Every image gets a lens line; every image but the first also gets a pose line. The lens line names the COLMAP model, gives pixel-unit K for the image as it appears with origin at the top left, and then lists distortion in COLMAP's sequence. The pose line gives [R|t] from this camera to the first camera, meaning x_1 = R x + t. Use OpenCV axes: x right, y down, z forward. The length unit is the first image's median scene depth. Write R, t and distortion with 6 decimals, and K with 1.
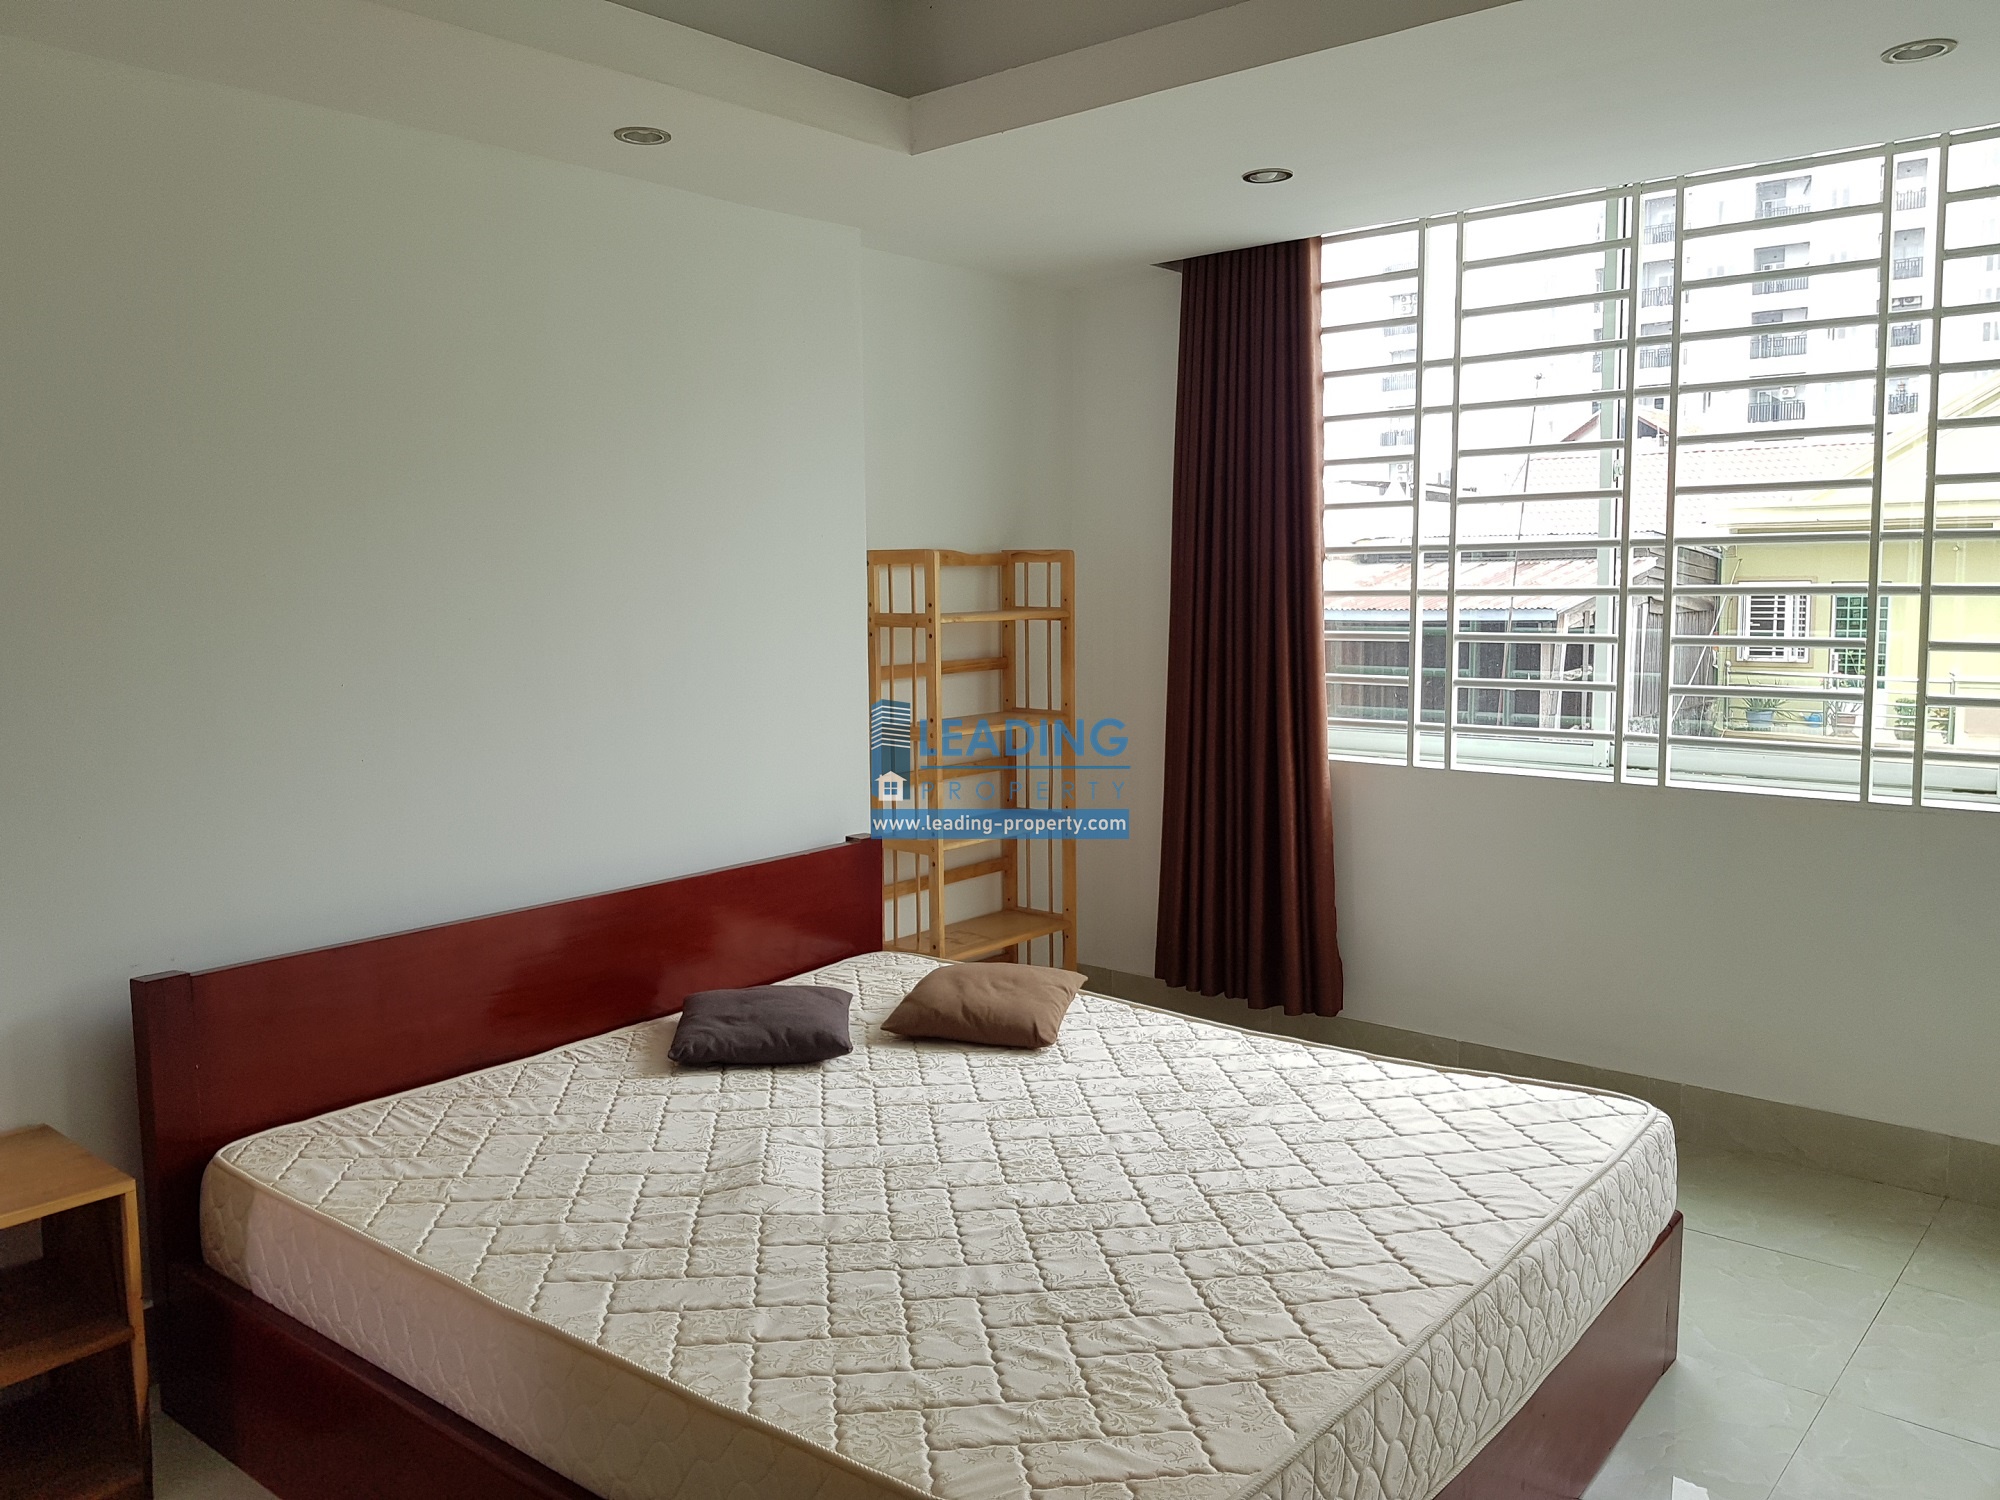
lens RADIAL K [[1578.9, 0, 981.2], [0, 1578.9, 696.6], [0, 0, 1]] dist [0.119676, -0.068244]
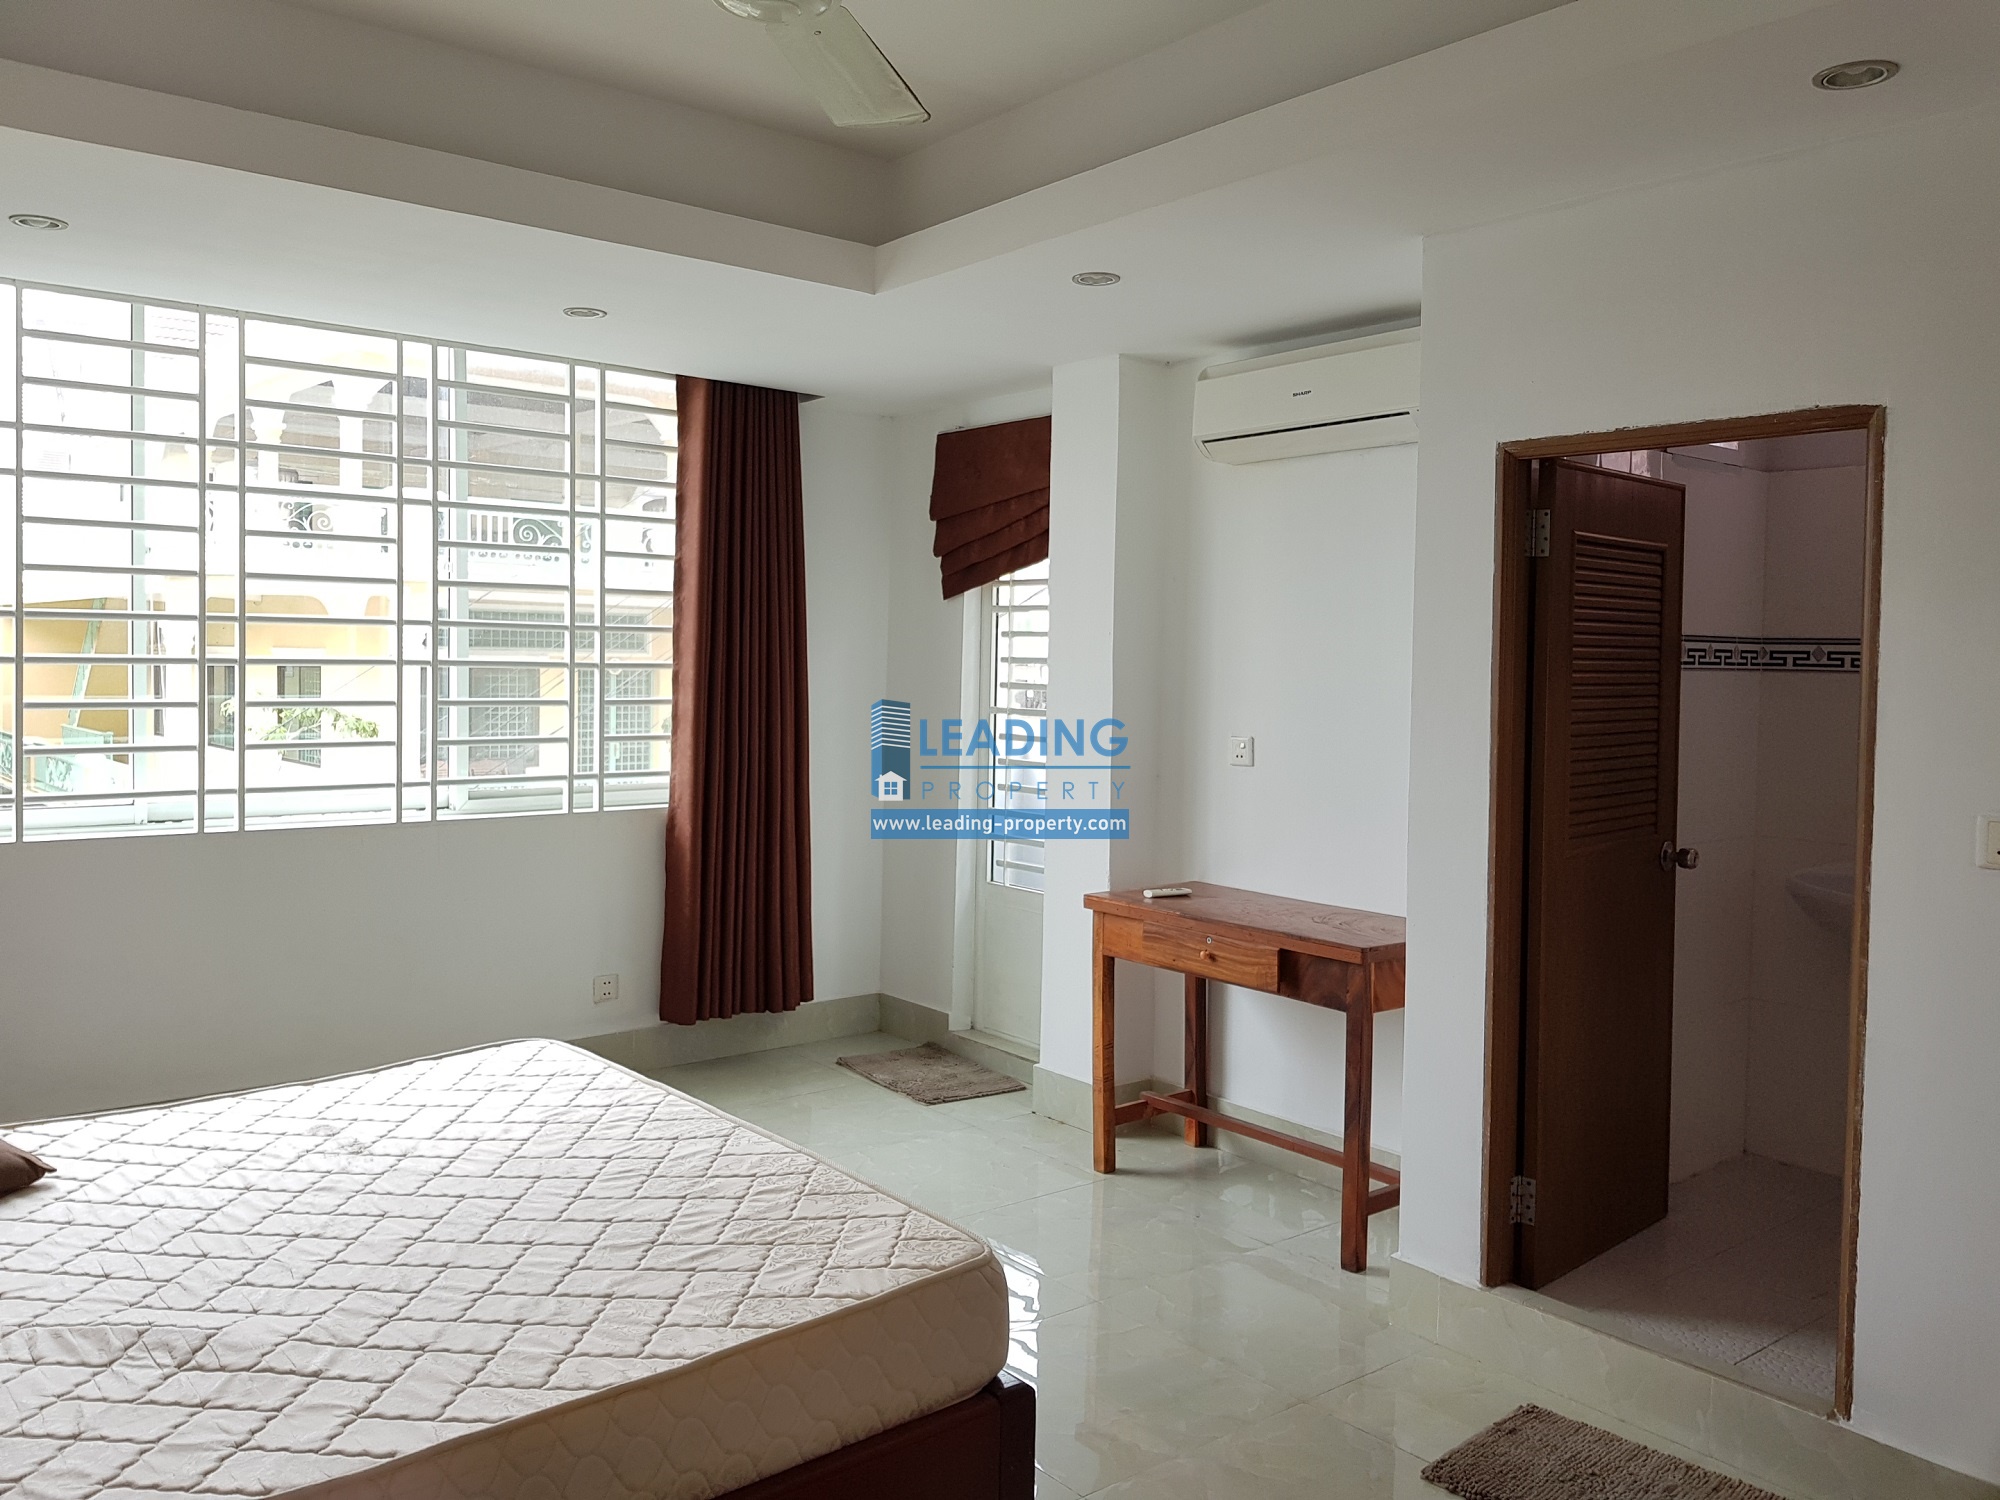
lens RADIAL K [[1542.4, 0, 1000.0], [0, 1542.4, 750.0], [0, 0, 1]] dist [0.006063, -0.006371]
pose [[0.192811, -0.047943, 0.980064, -0.628163], [0.072384, 0.996779, 0.034520, -0.001937], [-0.978562, 0.064285, 0.195661, 0.302831]]
